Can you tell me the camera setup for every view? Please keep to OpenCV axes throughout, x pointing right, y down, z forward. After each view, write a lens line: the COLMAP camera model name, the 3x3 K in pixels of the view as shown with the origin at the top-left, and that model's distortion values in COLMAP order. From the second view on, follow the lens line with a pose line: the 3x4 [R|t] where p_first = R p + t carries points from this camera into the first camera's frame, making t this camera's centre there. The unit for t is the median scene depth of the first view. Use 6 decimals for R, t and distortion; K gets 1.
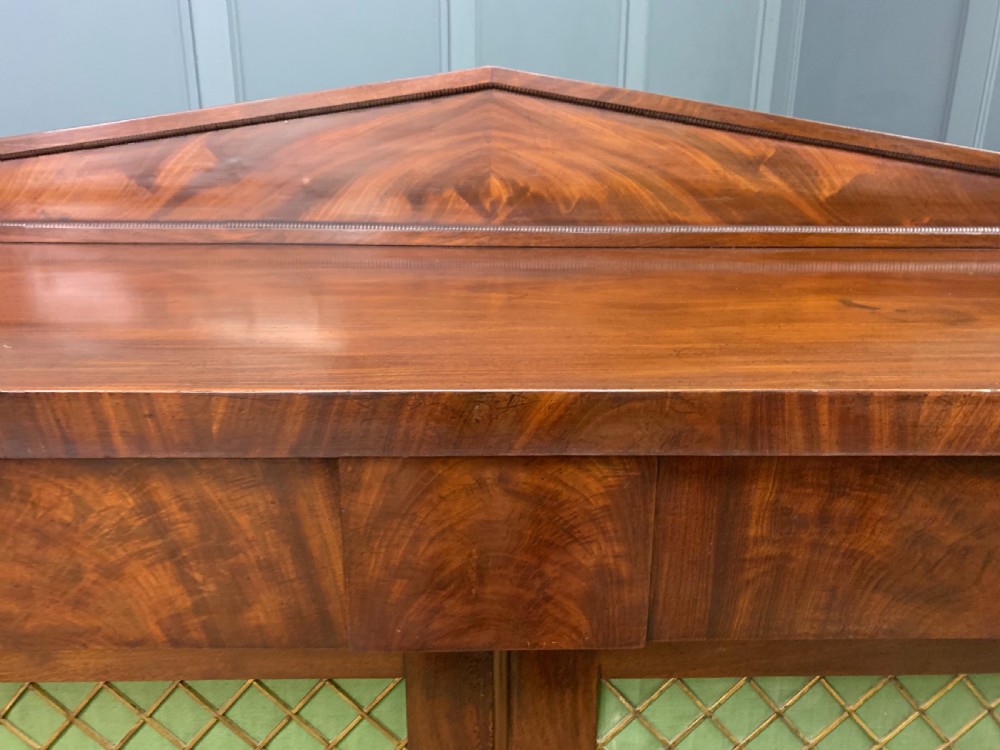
lens RADIAL K [[773.2, 0, 507.3], [0, 773.2, 360.7], [0, 0, 1]] dist [0.052916, -0.060138]
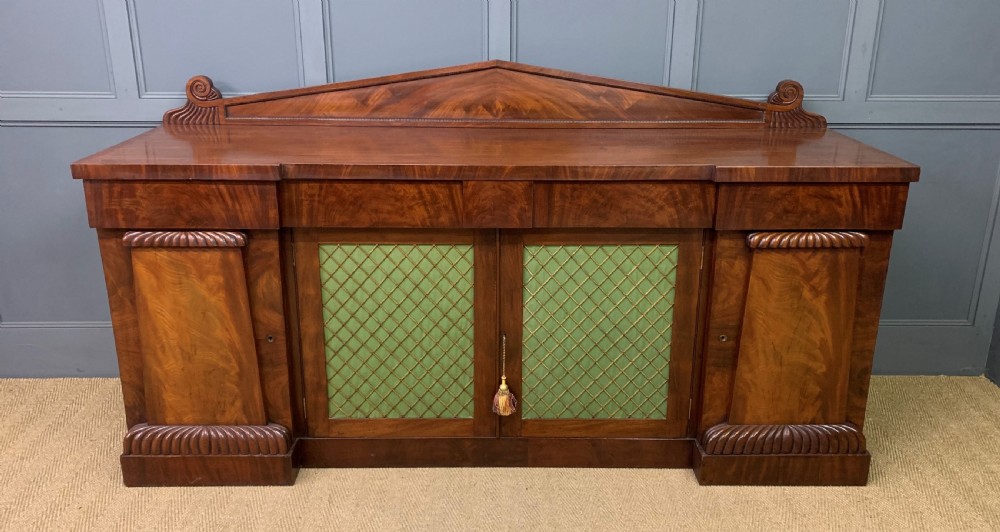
lens RADIAL K [[812.5, 0, 500.2], [0, 812.5, 249.0], [0, 0, 1]] dist [0.054686, -0.063377]
pose [[0.999898, 0.003406, -0.013881, 0.032038], [-0.002982, 0.999531, 0.030479, 0.176039], [0.013978, -0.030434, 0.999439, -1.744293]]
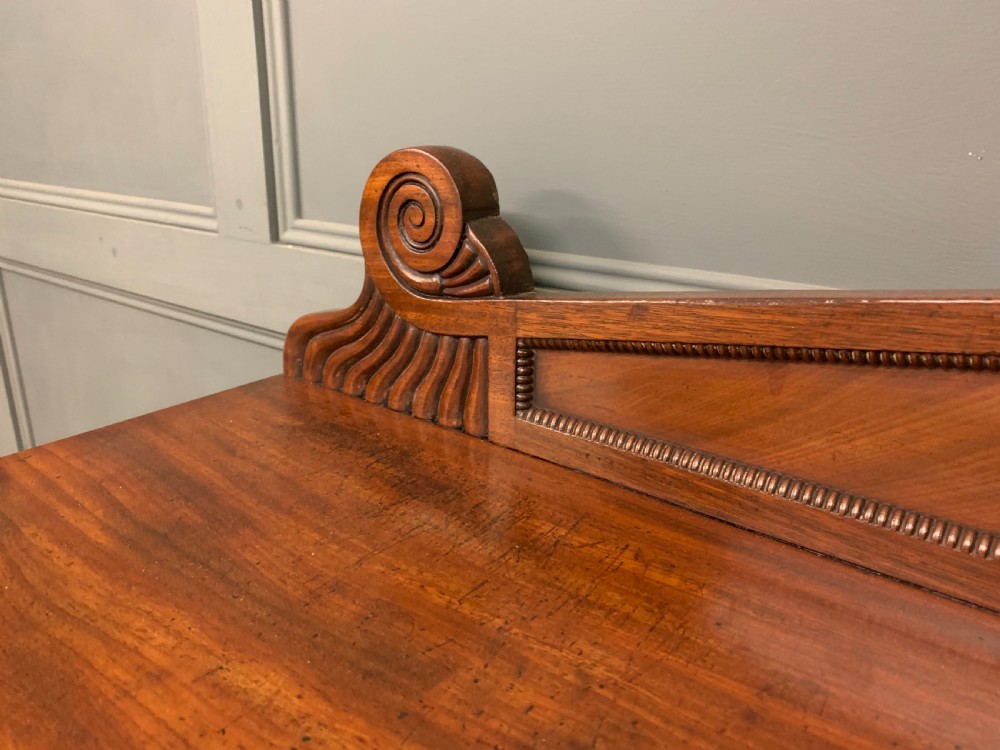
lens RADIAL K [[773.2, 0, 497.6], [0, 773.2, 372.2], [0, 0, 1]] dist [0.052916, -0.060138]
pose [[0.769664, 0.203563, -0.605127, -0.684876], [-0.185057, 0.978250, 0.093705, -0.235681], [0.611041, 0.039861, 0.790595, 0.651935]]
